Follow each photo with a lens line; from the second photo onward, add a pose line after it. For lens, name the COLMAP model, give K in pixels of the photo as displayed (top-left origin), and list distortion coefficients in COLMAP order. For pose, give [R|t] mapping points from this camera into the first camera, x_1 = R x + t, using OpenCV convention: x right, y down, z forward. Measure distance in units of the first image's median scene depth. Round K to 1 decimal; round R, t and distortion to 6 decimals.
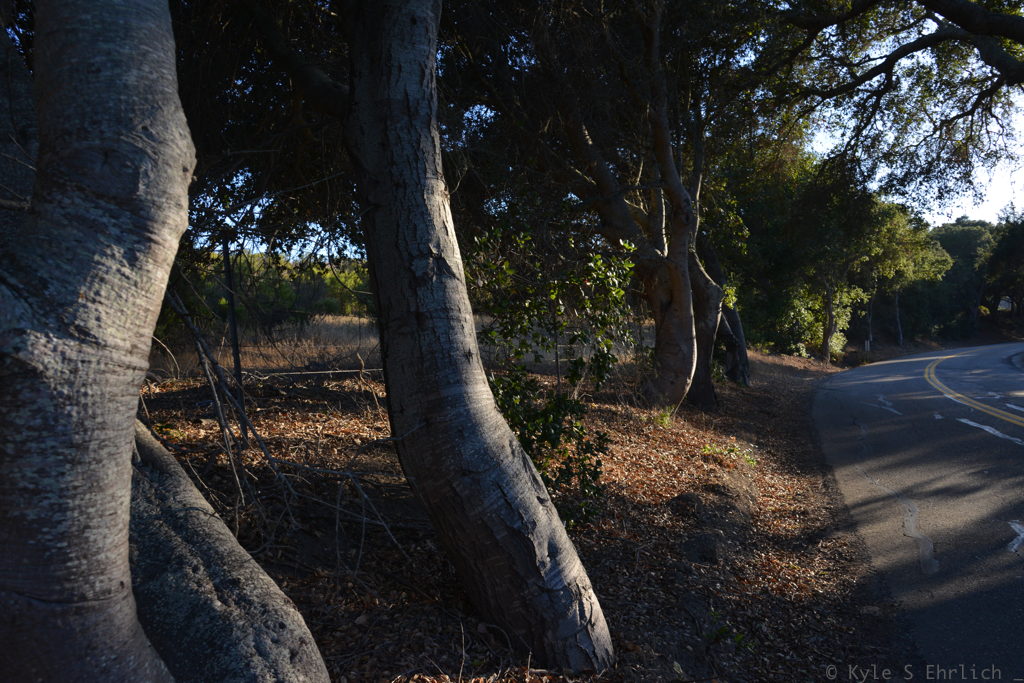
lens RADIAL K [[782.8, 0, 509.7], [0, 782.8, 341.8], [0, 0, 1]] dist [-0.043547, 0.010662]
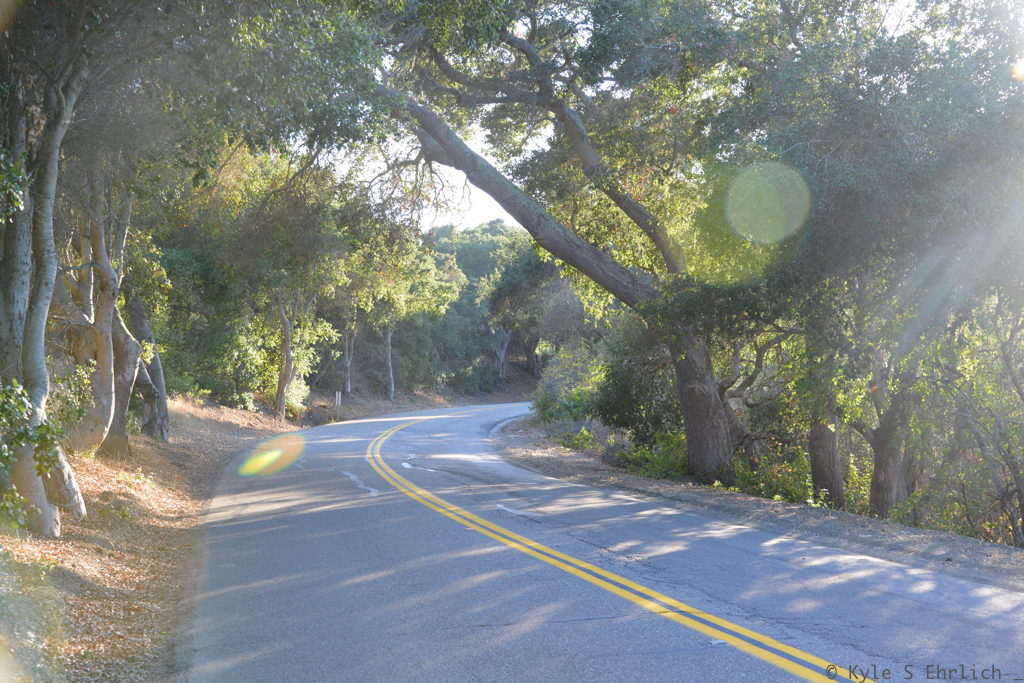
lens RADIAL K [[1410.3, 0, 515.2], [0, 1410.3, 336.5], [0, 0, 1]] dist [-0.019526, 0.000000]
pose [[0.866191, 0.060175, 0.496078, -0.138067], [-0.045960, 0.998109, -0.040823, -0.014417], [-0.497596, 0.012561, 0.867318, -0.532126]]
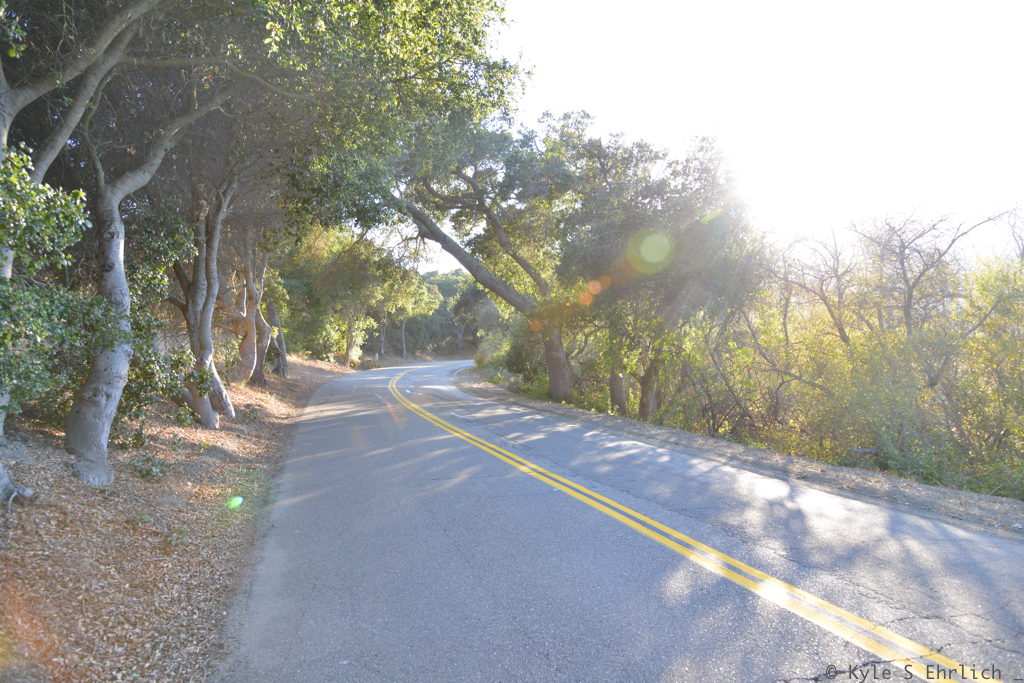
lens RADIAL K [[696.2, 0, 511.9], [0, 696.2, 337.7], [0, 0, 1]] dist [-0.031469, -0.014496]
pose [[0.832140, 0.066440, 0.550572, -0.120467], [-0.060268, 0.997752, -0.029313, -0.015979], [-0.551282, -0.008790, 0.834273, -0.515233]]
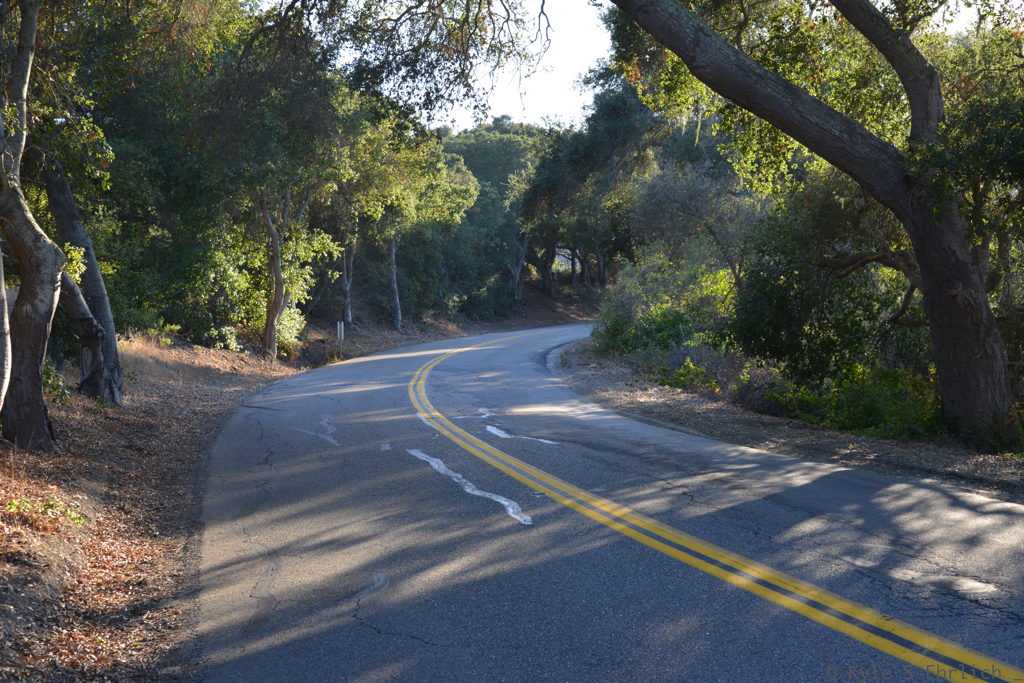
lens RADIAL K [[1507.9, 0, 511.7], [0, 1507.9, 333.0], [0, 0, 1]] dist [-0.009177, 0.000000]
pose [[0.863856, 0.006295, 0.503700, -0.011589], [-0.012526, 0.999881, 0.008987, -0.010343], [-0.503583, -0.014073, 0.863832, -0.121300]]
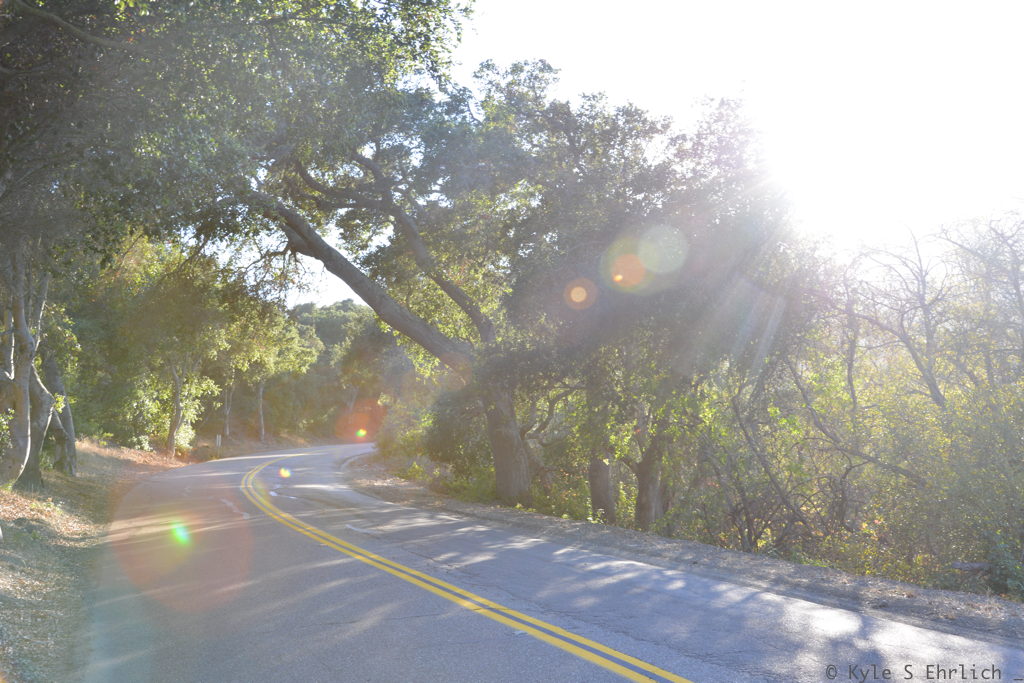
lens RADIAL K [[1096.3, 0, 510.5], [0, 1096.3, 341.6], [0, 0, 1]] dist [-0.027443, 0.000000]
pose [[0.791664, 0.089450, 0.604373, -0.135077], [-0.042281, 0.994874, -0.091863, -0.014595], [-0.609492, 0.047171, 0.791388, -0.528105]]
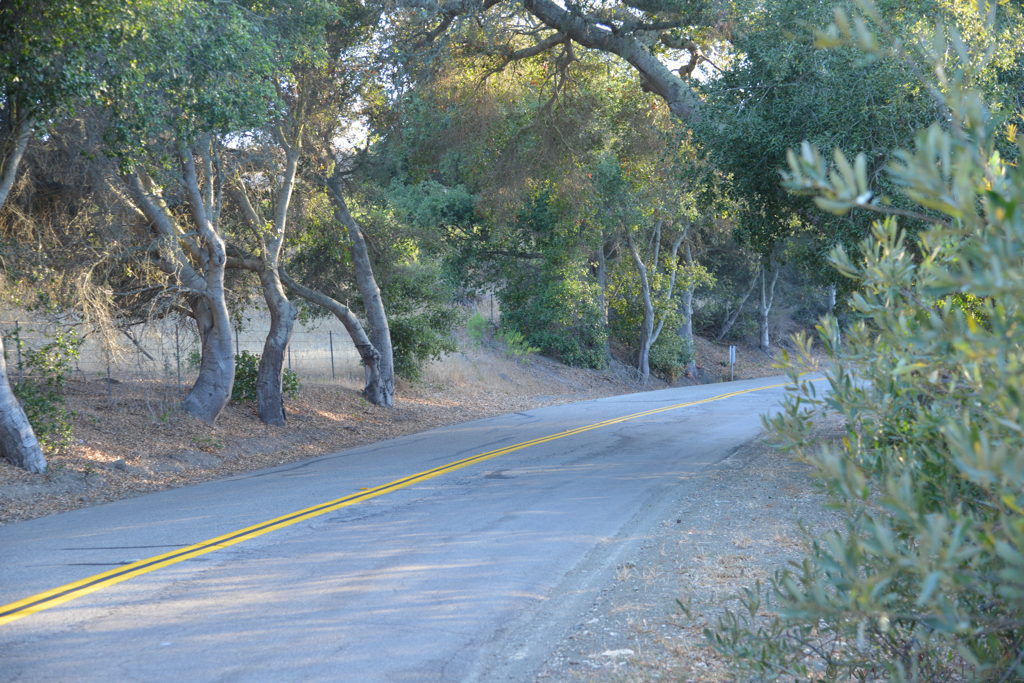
lens RADIAL K [[1800.3, 0, 546.4], [0, 1800.3, 331.8], [0, 0, 1]] dist [-0.006398, 0.000000]
pose [[0.983328, 0.026648, 0.179875, 0.101028], [-0.028043, 0.999593, 0.005213, -0.033600], [-0.179663, -0.010170, 0.983676, -0.833966]]
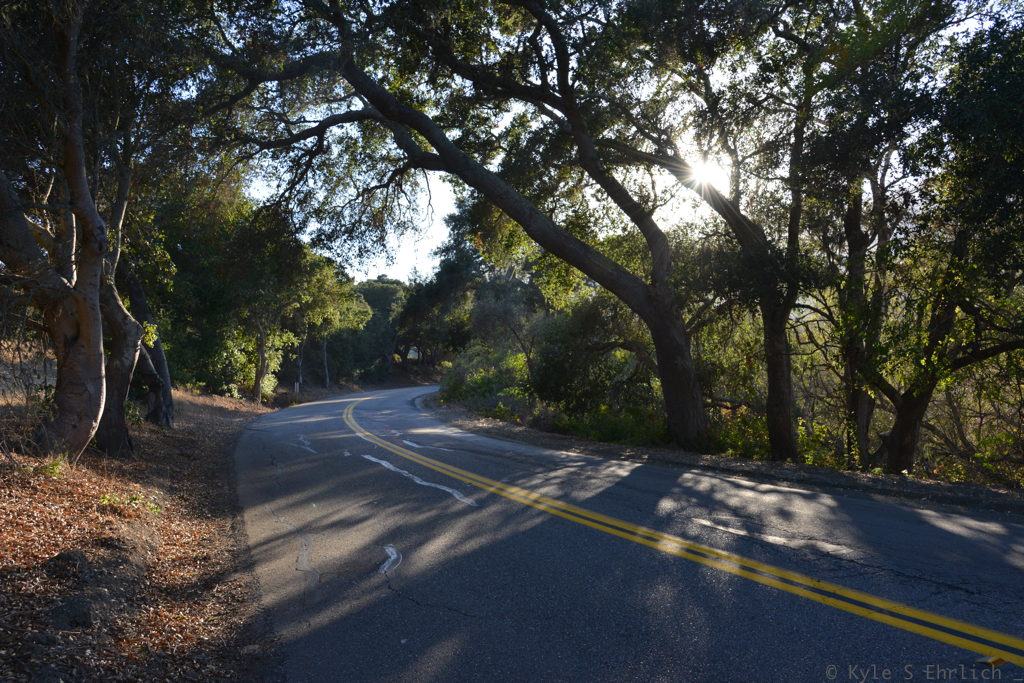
lens RADIAL K [[782.8, 0, 511.5], [0, 782.8, 341.1], [0, 0, 1]] dist [-0.043547, 0.010662]
pose [[0.767732, 0.051501, 0.638698, 0.009944], [-0.017927, 0.998101, -0.058932, -0.001187], [-0.640520, 0.033794, 0.767197, -0.004318]]
